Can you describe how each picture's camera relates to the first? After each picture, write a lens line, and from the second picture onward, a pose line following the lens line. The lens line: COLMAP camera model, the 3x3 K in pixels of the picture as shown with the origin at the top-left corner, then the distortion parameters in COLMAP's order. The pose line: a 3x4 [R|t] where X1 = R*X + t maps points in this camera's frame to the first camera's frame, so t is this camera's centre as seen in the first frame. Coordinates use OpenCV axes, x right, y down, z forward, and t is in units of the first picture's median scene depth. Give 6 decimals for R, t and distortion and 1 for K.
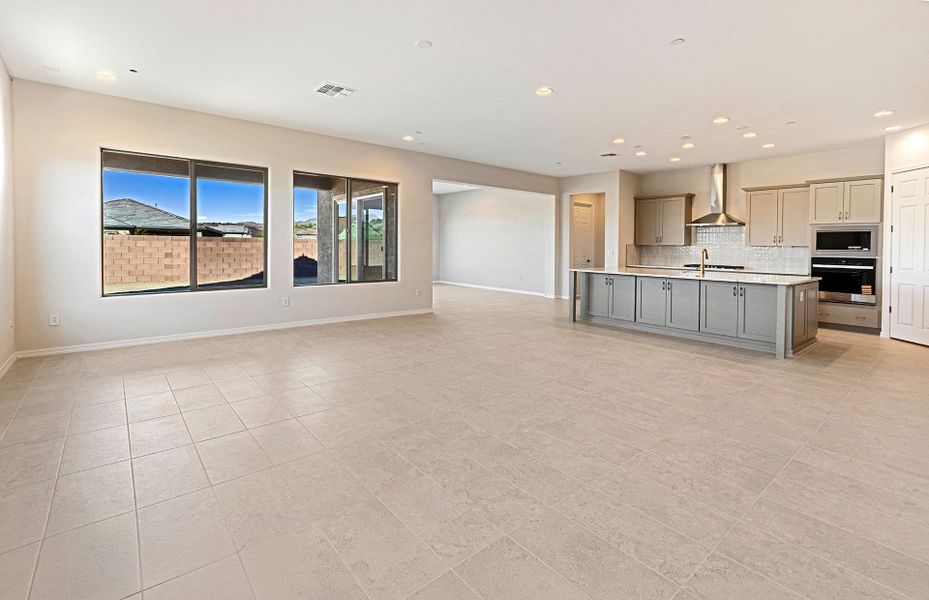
lens RADIAL K [[417.0, 0, 474.6], [0, 417.0, 248.3], [0, 0, 1]] dist [0.008268, 0.000504]
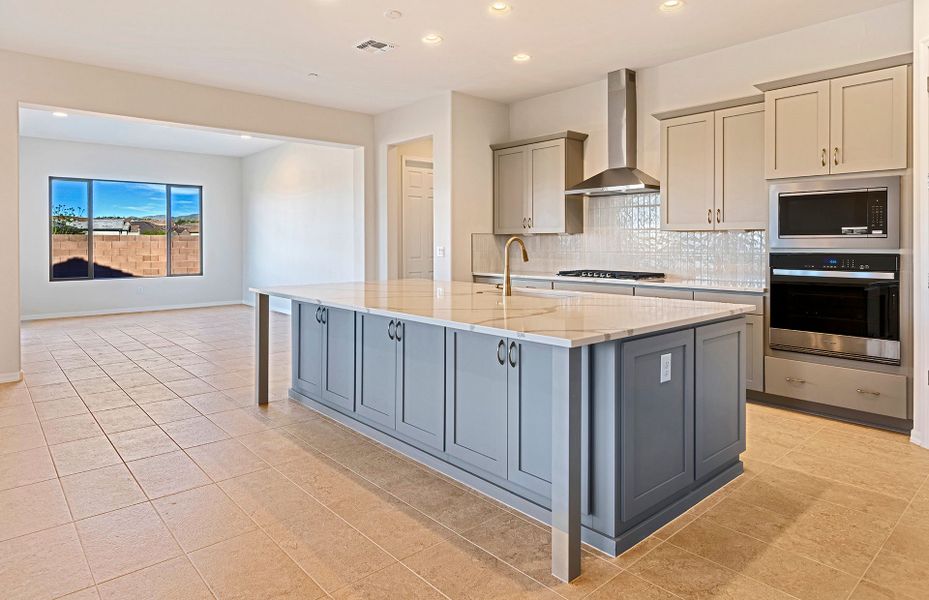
lens RADIAL K [[543.7, 0, 459.8], [0, 543.7, 244.2], [0, 0, 1]] dist [-0.014740, 0.002338]
pose [[0.999866, -0.014276, 0.007969, 0.467570], [0.014301, 0.999893, -0.003106, 0.008881], [-0.007924, 0.003220, 0.999963, 0.424053]]
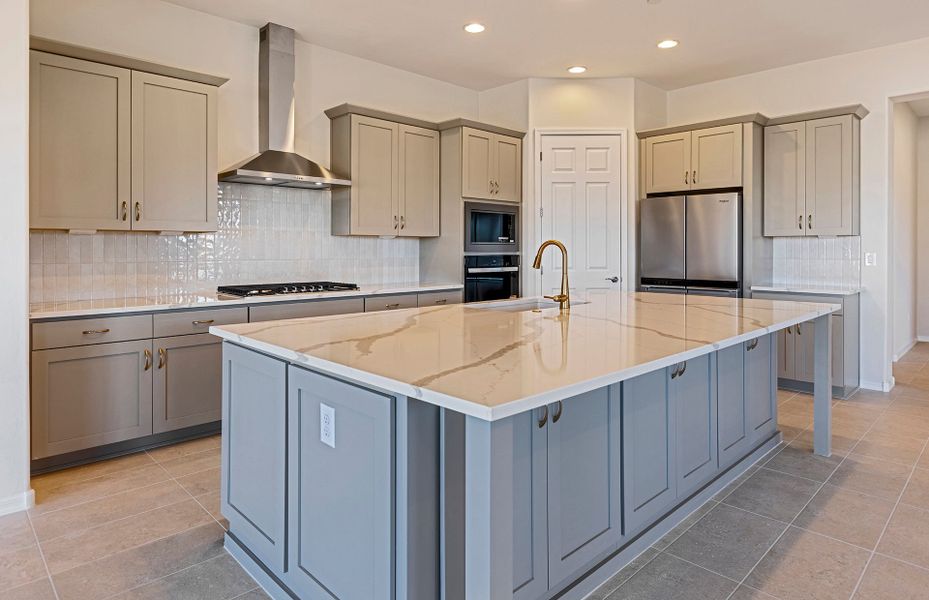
lens RADIAL K [[543.7, 0, 448.4], [0, 543.7, 249.2], [0, 0, 1]] dist [-0.014740, 0.002338]
pose [[-0.039563, -0.017249, 0.999068, 0.073054], [0.001769, 0.999848, 0.017332, -0.000455], [-0.999216, 0.002453, -0.039527, 1.054812]]
